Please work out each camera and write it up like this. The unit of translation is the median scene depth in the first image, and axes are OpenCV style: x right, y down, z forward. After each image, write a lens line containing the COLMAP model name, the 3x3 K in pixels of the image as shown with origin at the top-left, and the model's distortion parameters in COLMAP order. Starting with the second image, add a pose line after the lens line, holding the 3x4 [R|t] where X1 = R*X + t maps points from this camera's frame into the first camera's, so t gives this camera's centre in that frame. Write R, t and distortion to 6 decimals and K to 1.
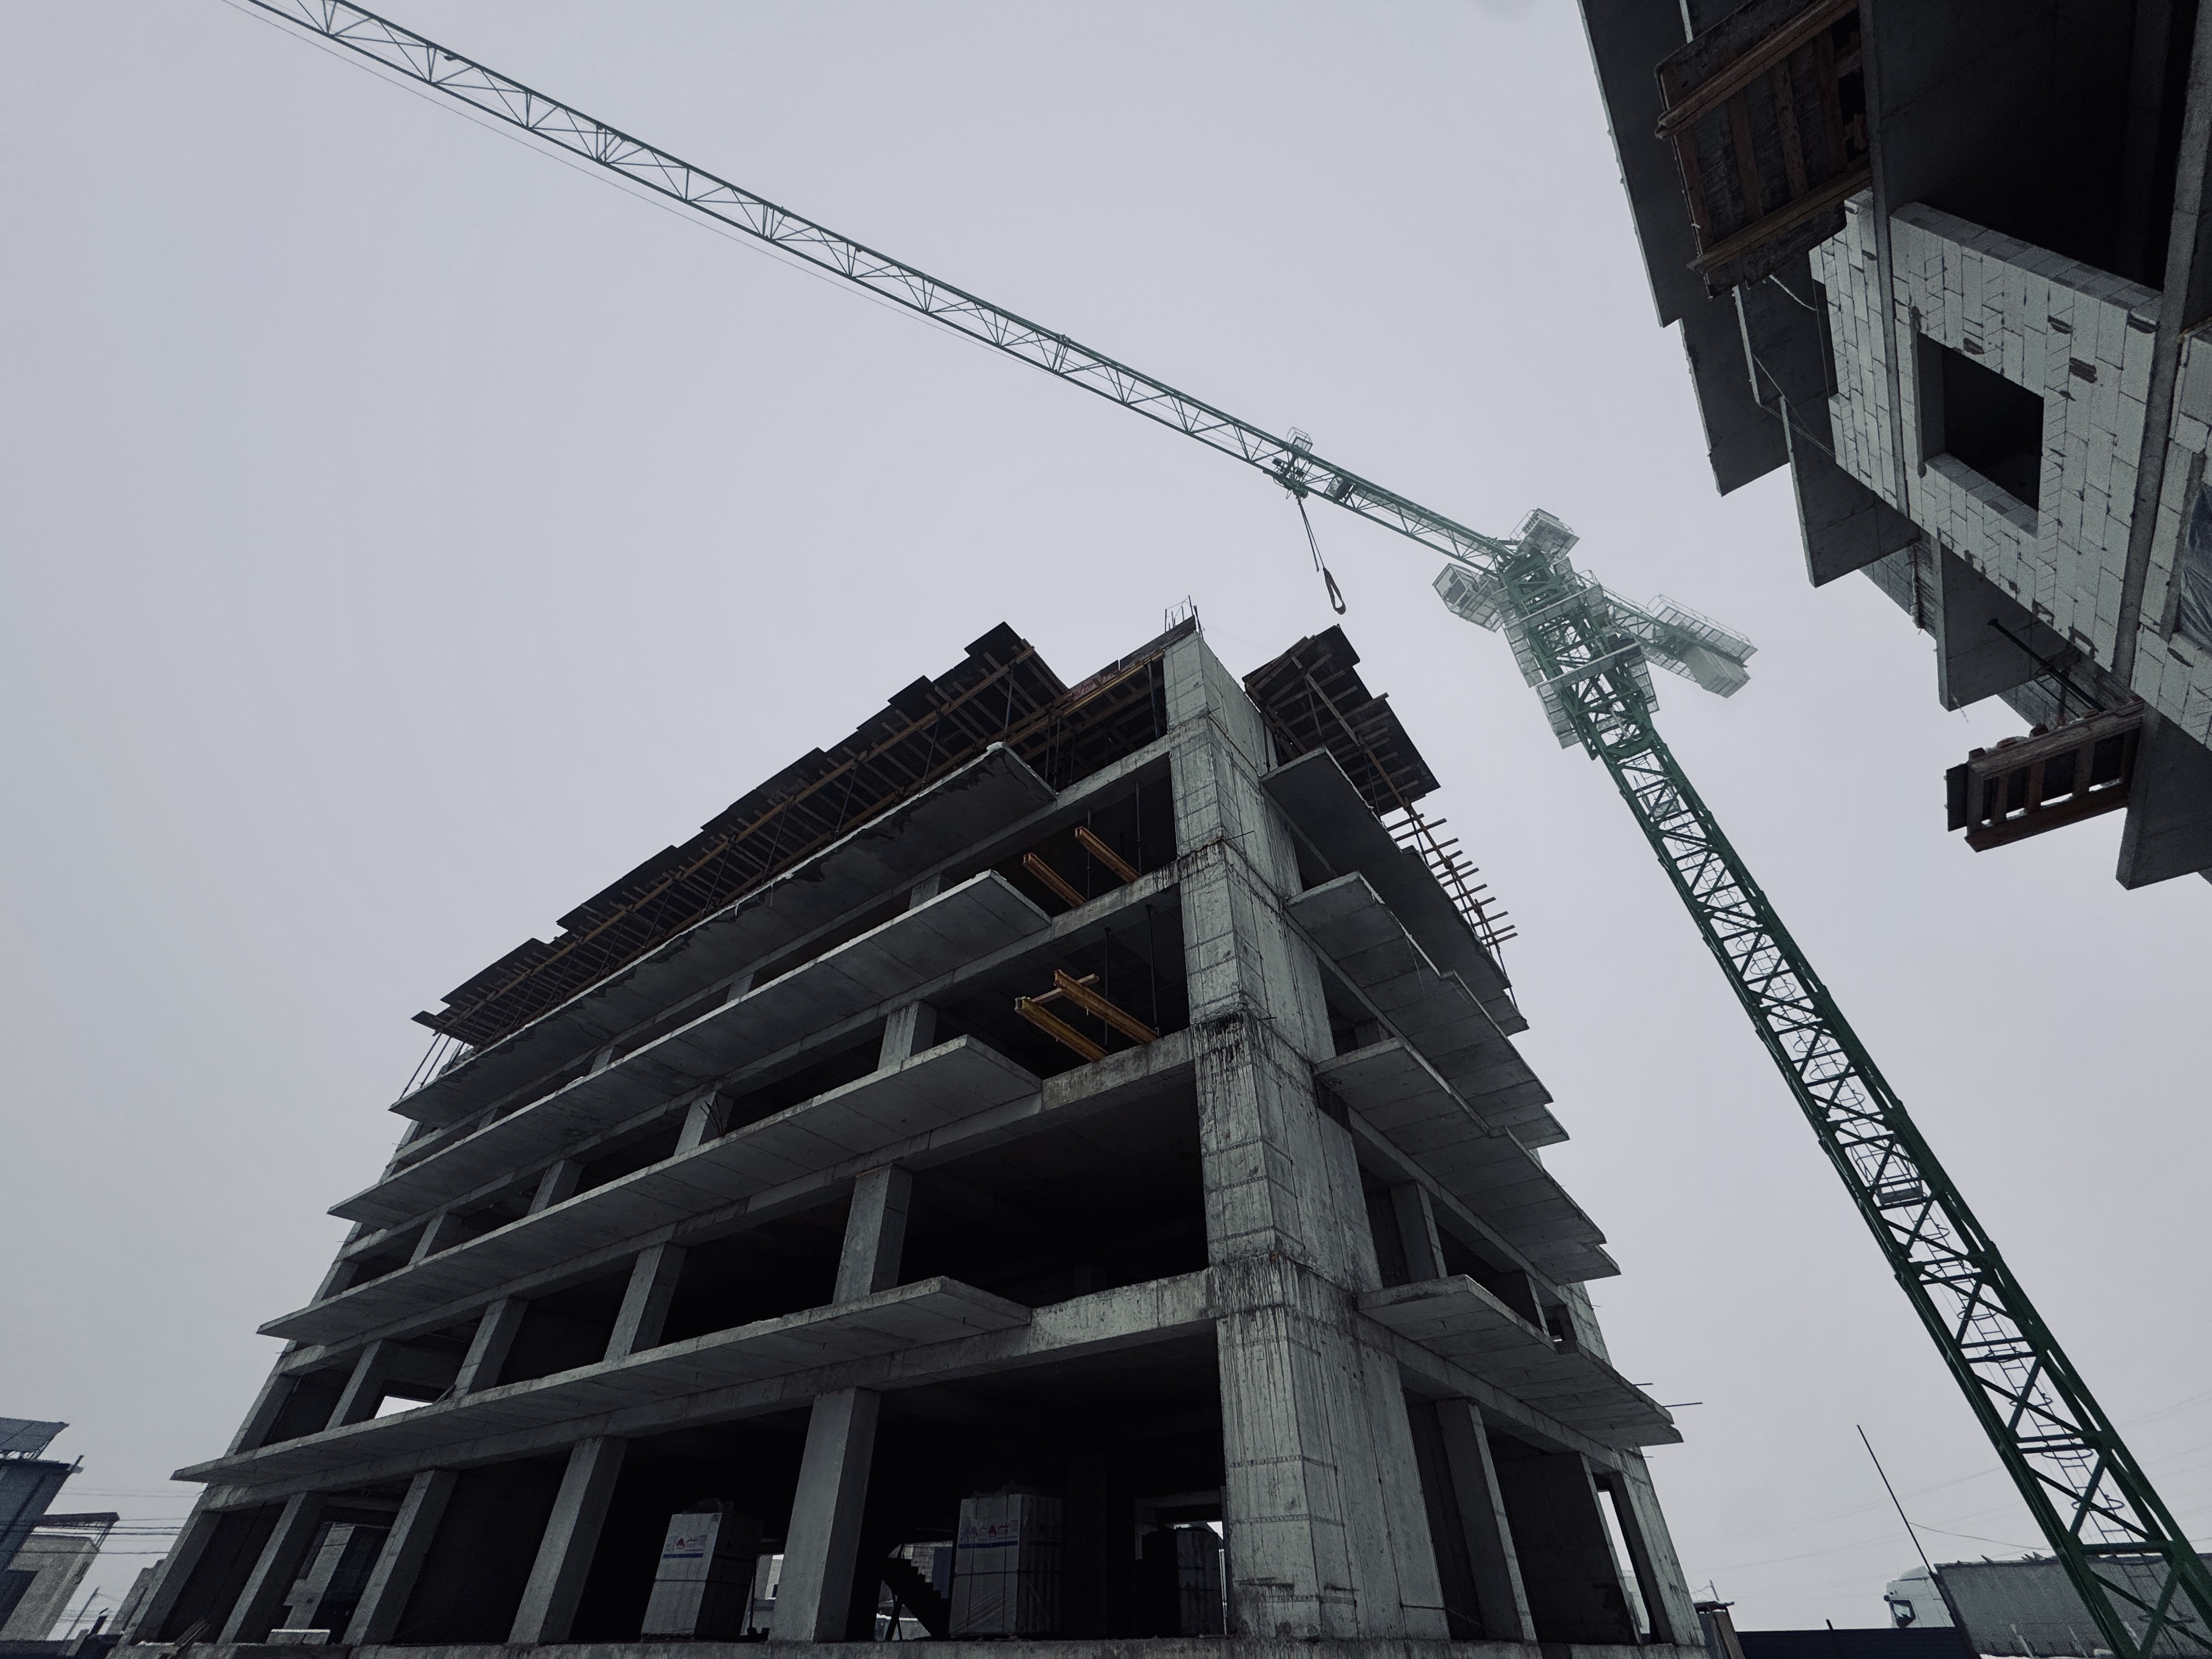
lens RADIAL K [[876.8, 0, 1106.0], [0, 876.8, 829.5], [0, 0, 1]] dist [-0.003764, 0.000167]
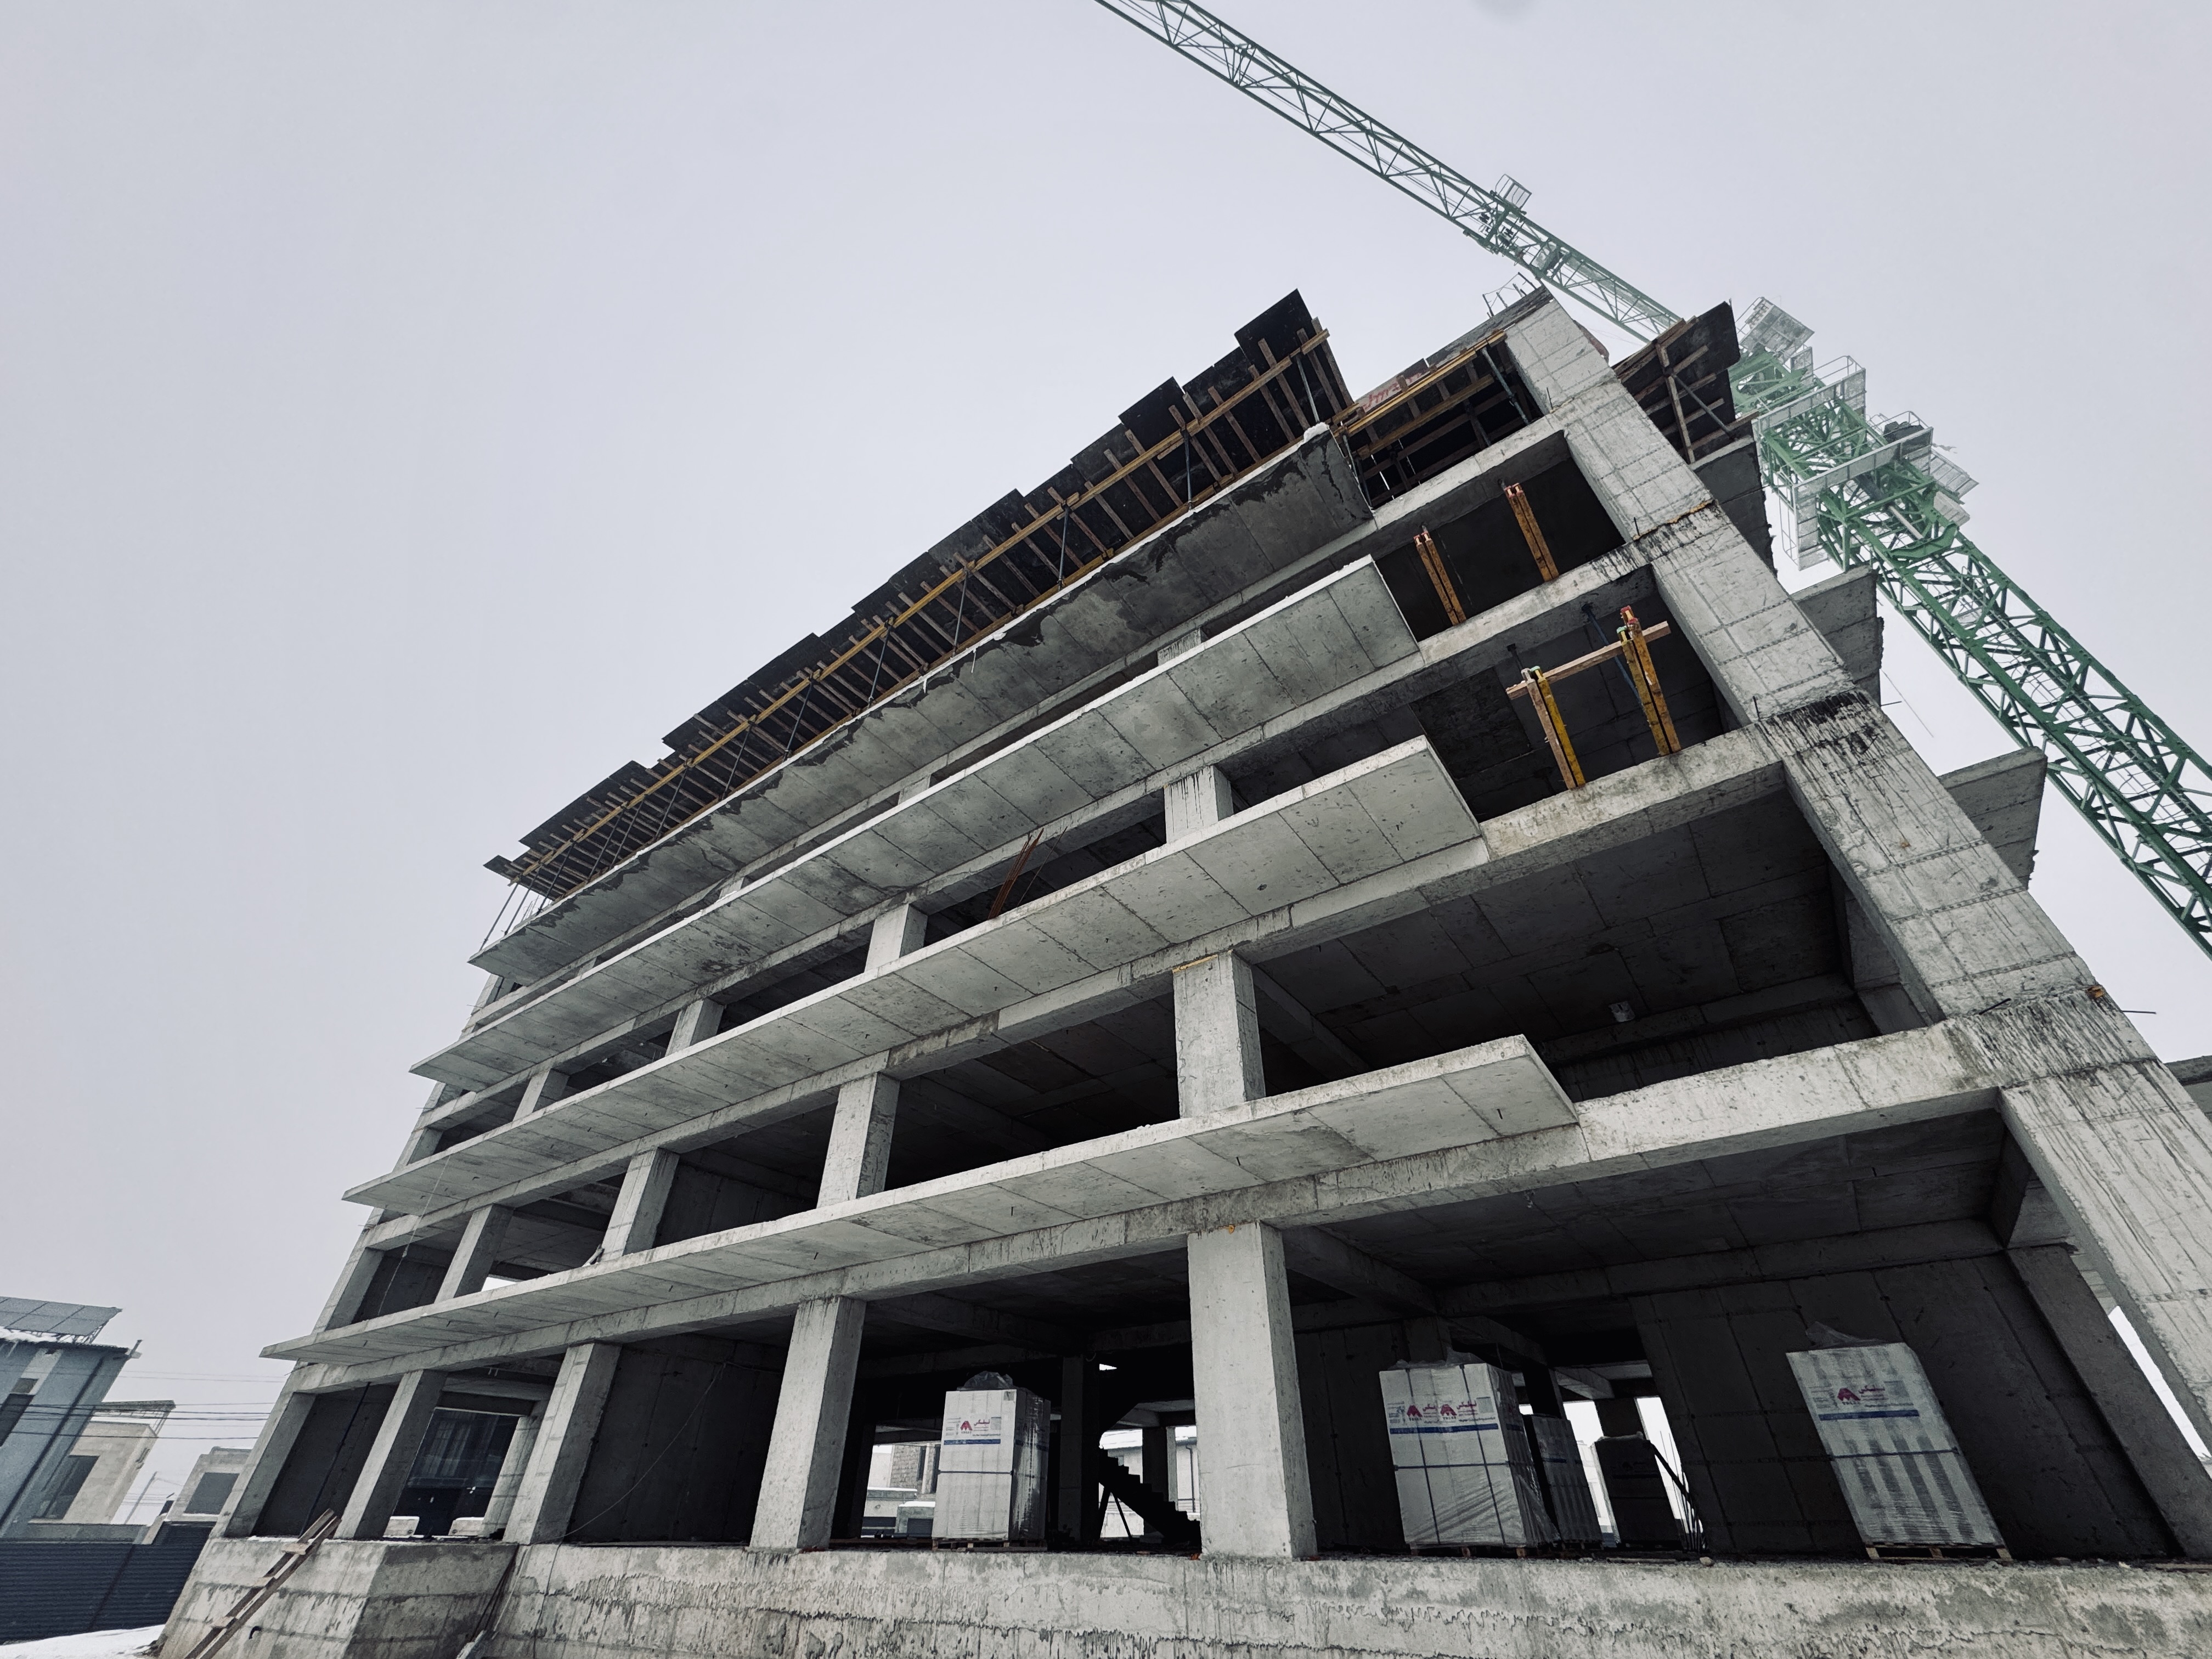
lens RADIAL K [[876.8, 0, 1106.0], [0, 876.8, 829.5], [0, 0, 1]] dist [-0.003764, 0.000167]
pose [[0.999958, 0.008807, 0.002379, -0.324988], [-0.008964, 0.997012, 0.076721, 0.203180], [-0.001696, -0.076739, 0.997050, 0.237657]]
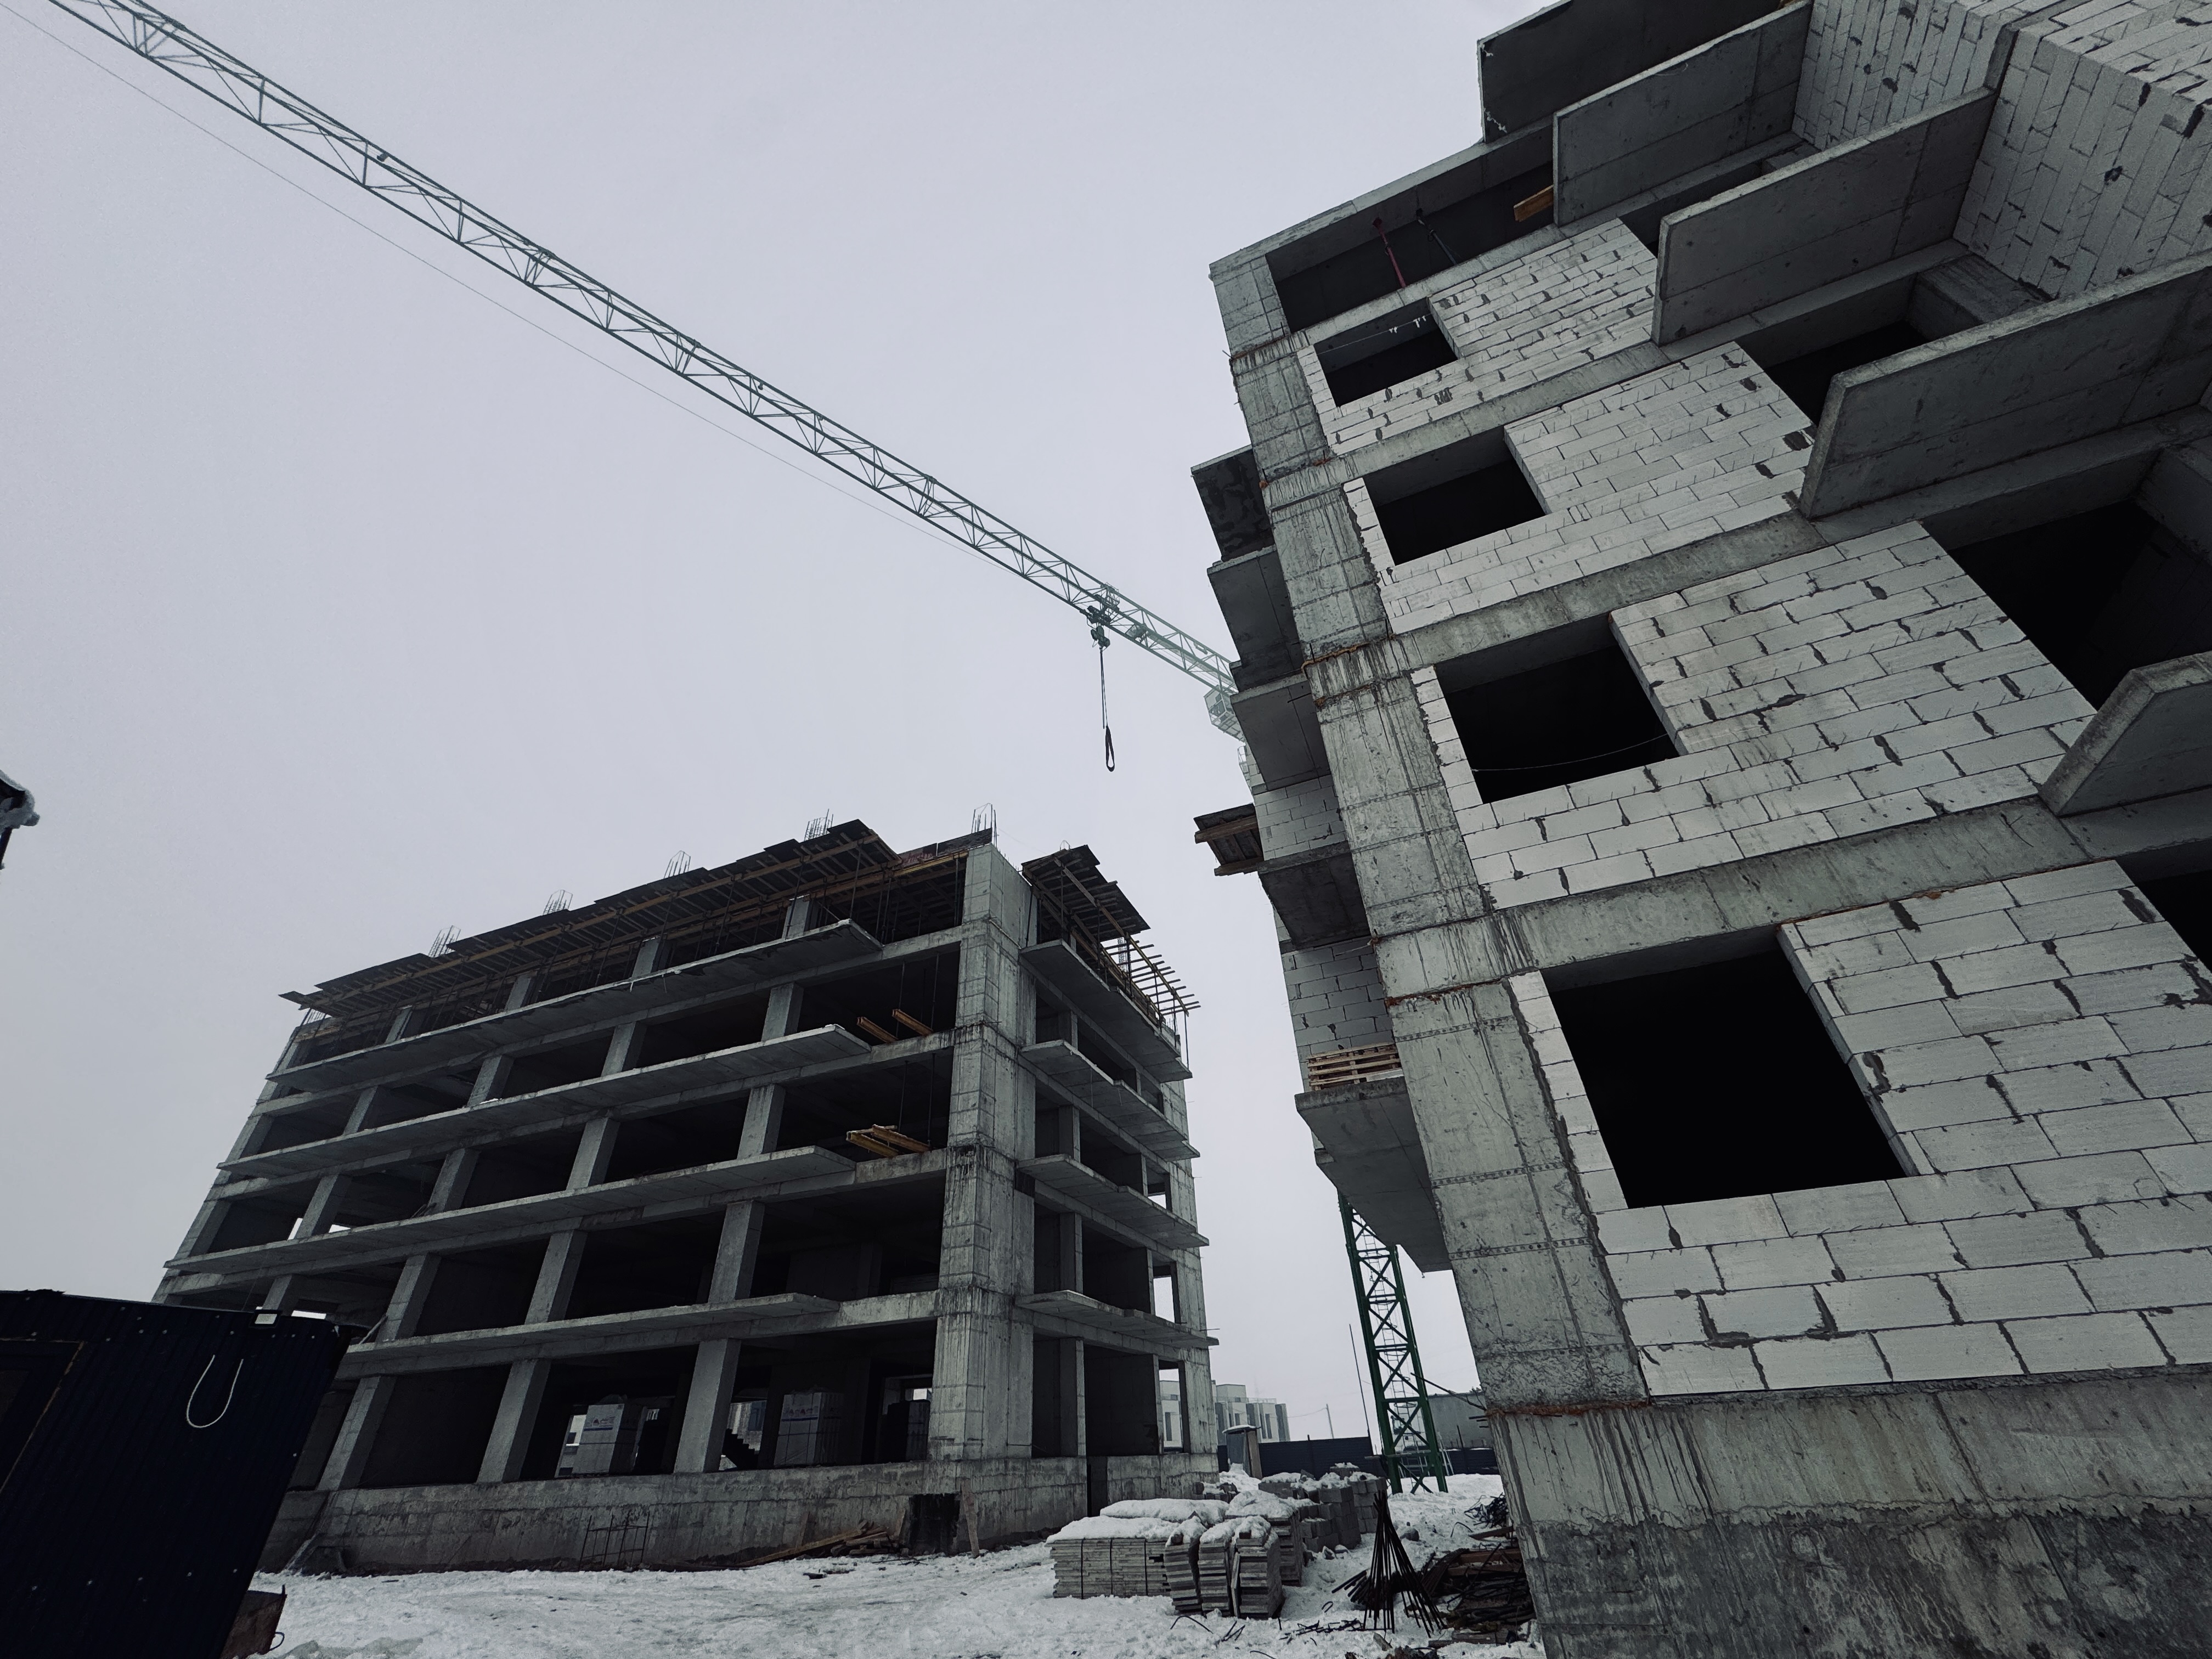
lens RADIAL K [[874.8, 0, 1106.0], [0, 874.8, 829.5], [0, 0, 1]] dist [-0.001850, -0.000592]
pose [[0.971082, 0.109420, 0.212195, -0.028800], [-0.134822, 0.984839, 0.109157, -0.500260], [-0.197034, -0.134609, 0.971112, -0.536736]]
